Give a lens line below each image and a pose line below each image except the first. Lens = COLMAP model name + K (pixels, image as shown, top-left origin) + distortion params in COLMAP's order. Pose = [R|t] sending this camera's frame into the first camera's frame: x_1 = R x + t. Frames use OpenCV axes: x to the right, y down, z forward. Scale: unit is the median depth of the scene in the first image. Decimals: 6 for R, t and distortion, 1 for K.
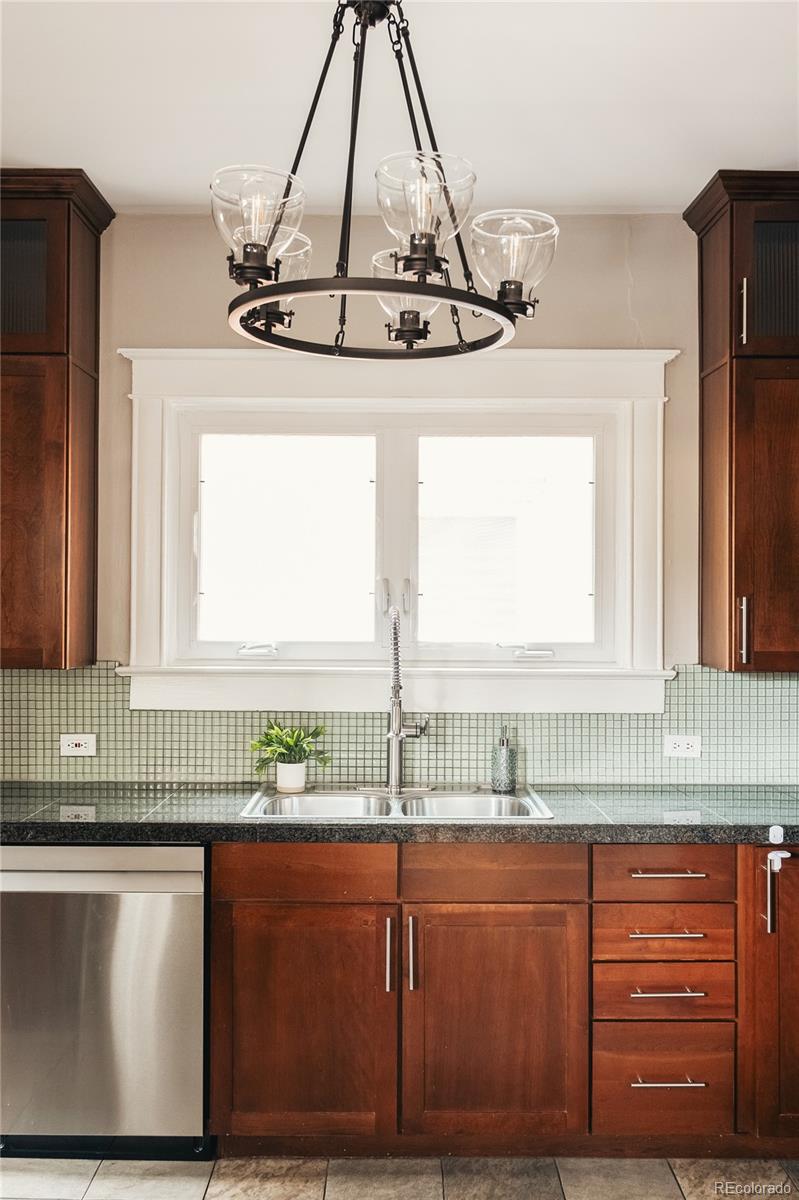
lens RADIAL K [[1087.7, 0, 391.9], [0, 1087.7, 590.4], [0, 0, 1]] dist [-0.000243, 0.004875]
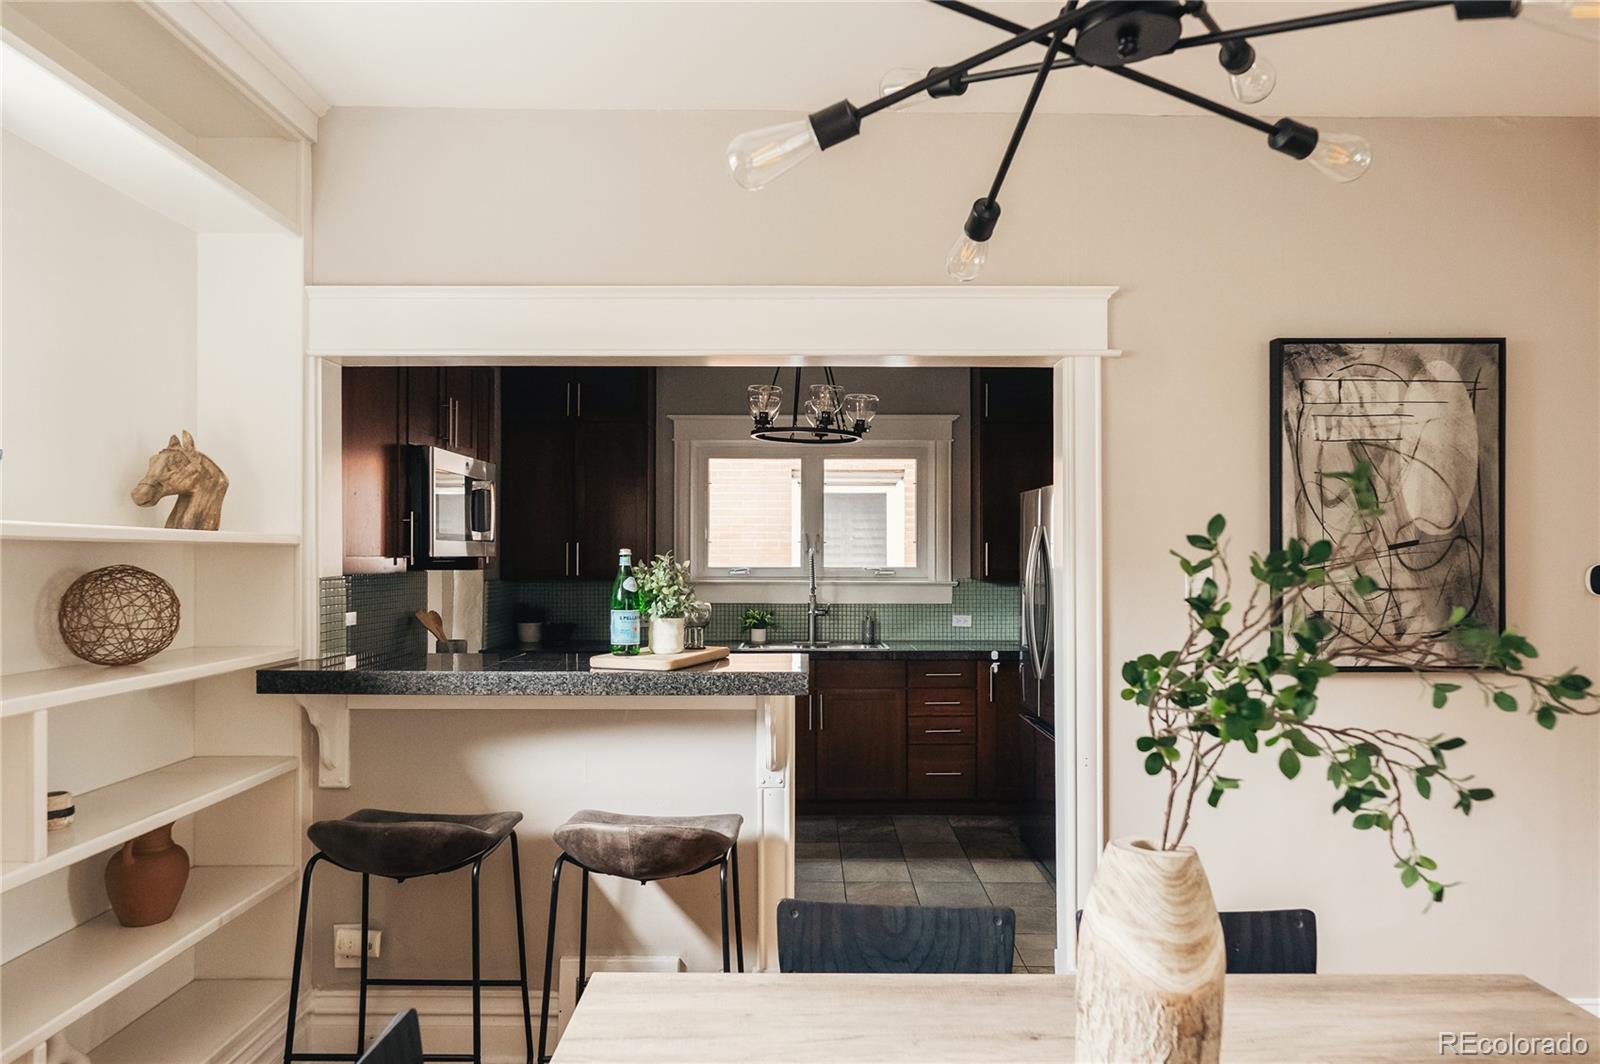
lens RADIAL K [[977.3, 0, 798.9], [0, 977.3, 542.6], [0, 0, 1]] dist [0.002618, -0.000239]
pose [[0.999994, -0.003531, 0.000617, -0.023002], [0.003531, 0.999994, -0.000142, 0.004986], [-0.000616, 0.000144, 1.000000, -0.790485]]
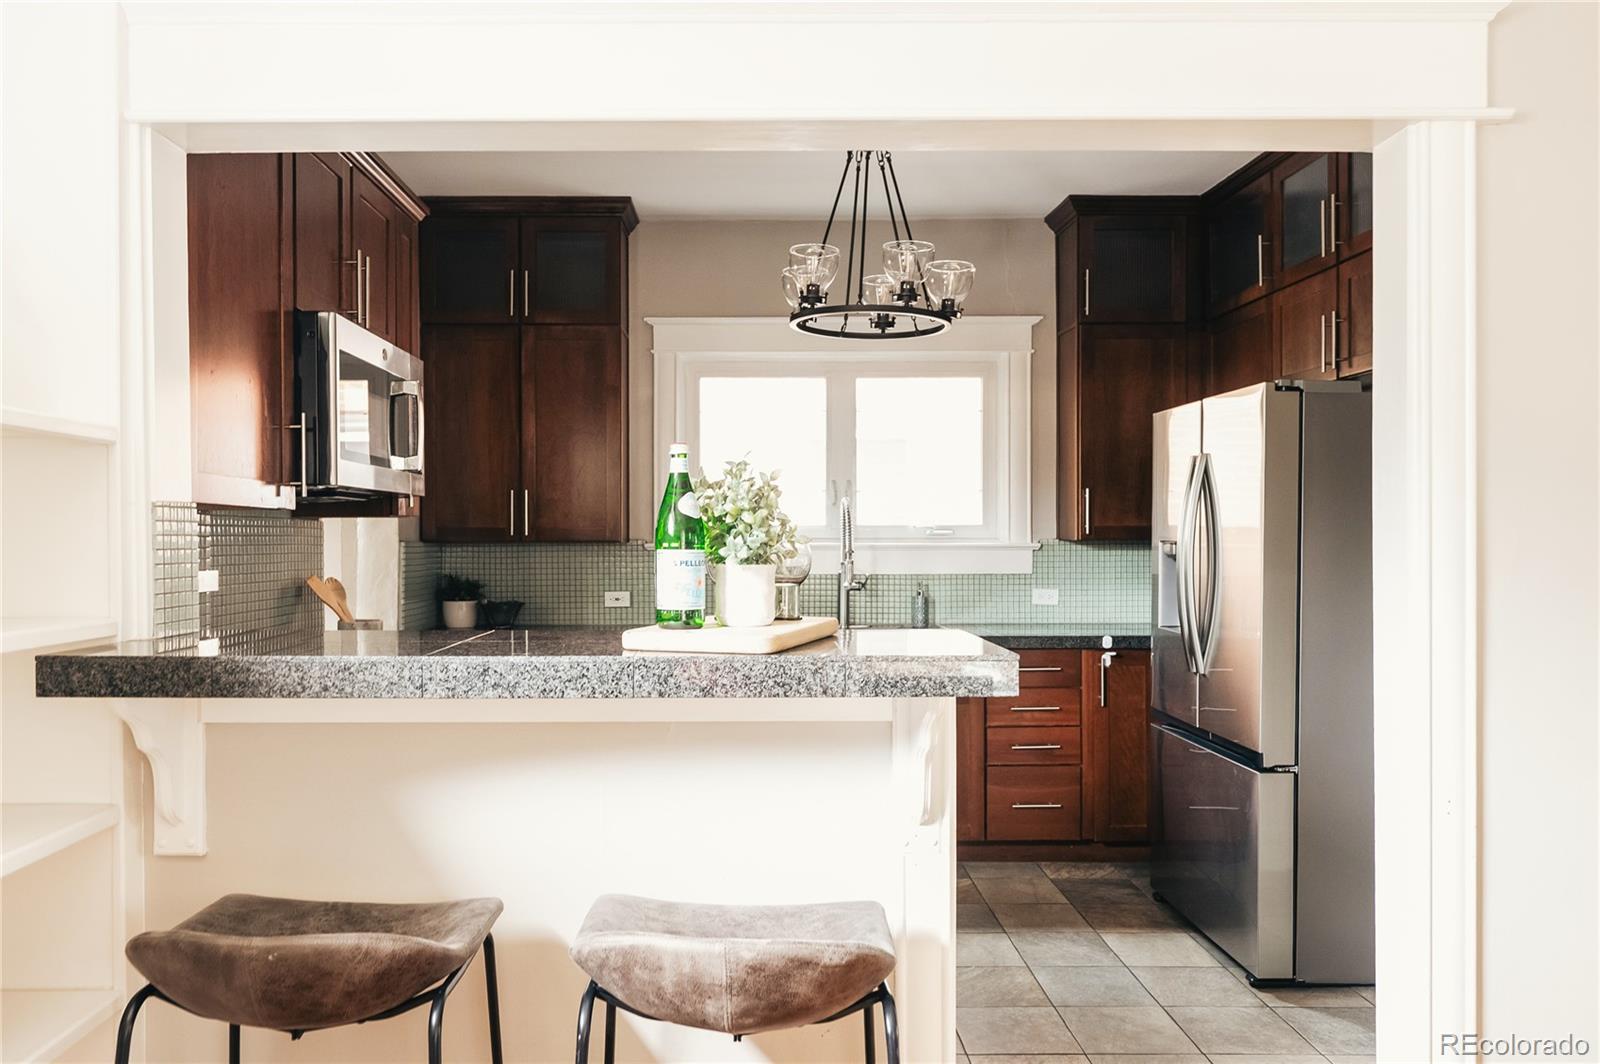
lens RADIAL K [[1137.8, 0, 741.8], [0, 1137.8, 538.9], [0, 0, 1]] dist [-0.002051, 0.002584]
pose [[0.999974, -0.007232, -0.000231, -0.138056], [0.007235, 0.999865, 0.014768, 0.047517], [0.000124, -0.014770, 0.999891, -0.520042]]
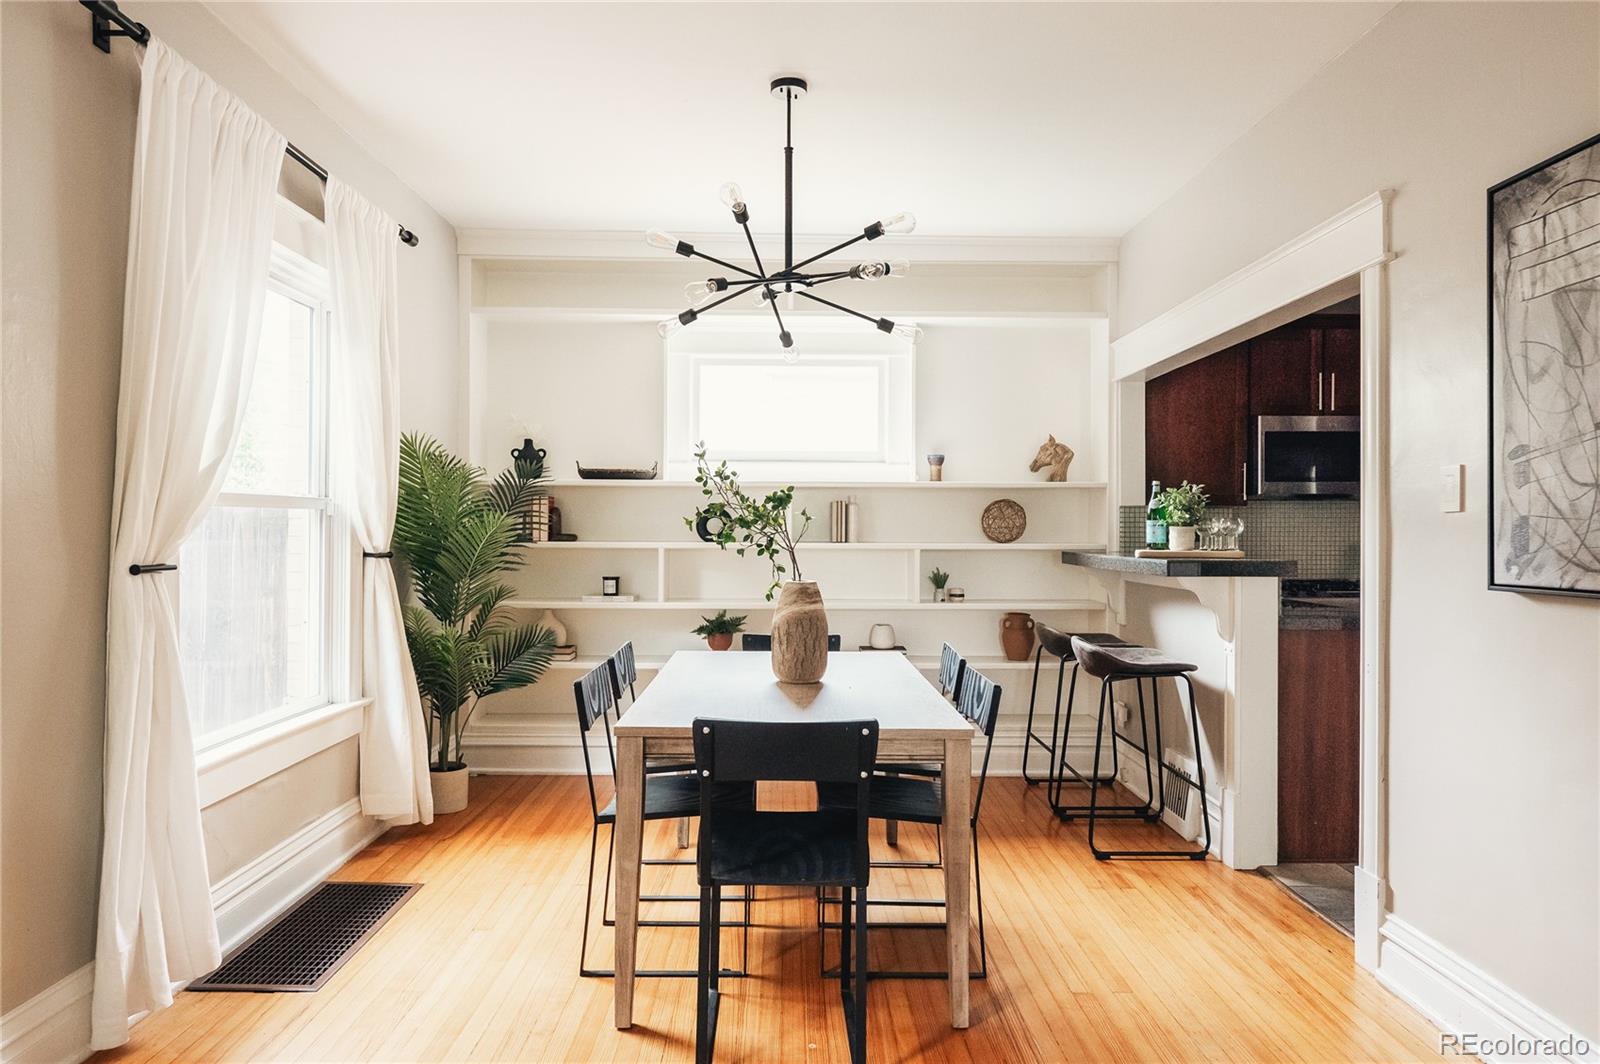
lens RADIAL K [[976.4, 0, 800.0], [0, 976.4, 532.0], [0, 0, 1]] dist [0.002573, -0.000383]
pose [[0.021001, -0.000629, -0.999779, 1.081686], [0.010246, 0.999947, -0.000414, 0.071530], [0.999727, -0.010235, 0.021007, -0.458391]]
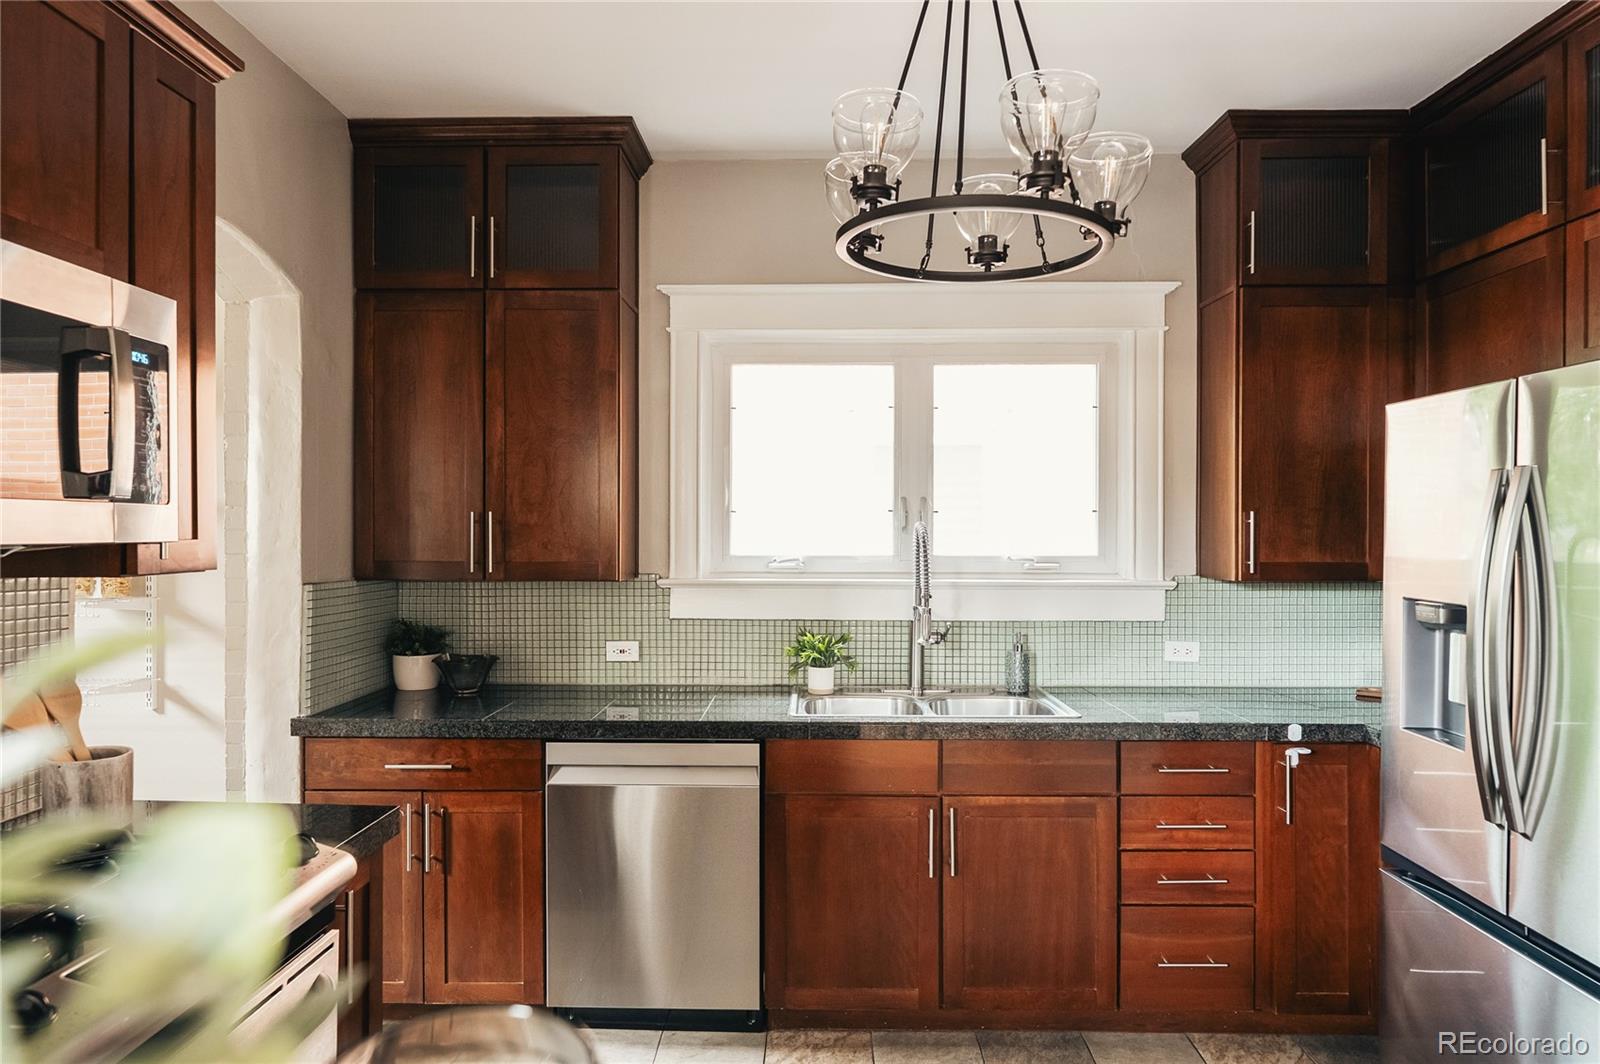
lens RADIAL K [[976.4, 0, 800.0], [0, 976.4, 532.0], [0, 0, 1]] dist [0.002573, -0.000383]
pose [[0.999781, -0.004056, -0.020545, -0.098845], [0.004334, 0.999899, 0.013521, 0.011416], [0.020488, -0.013607, 0.999697, 0.030807]]
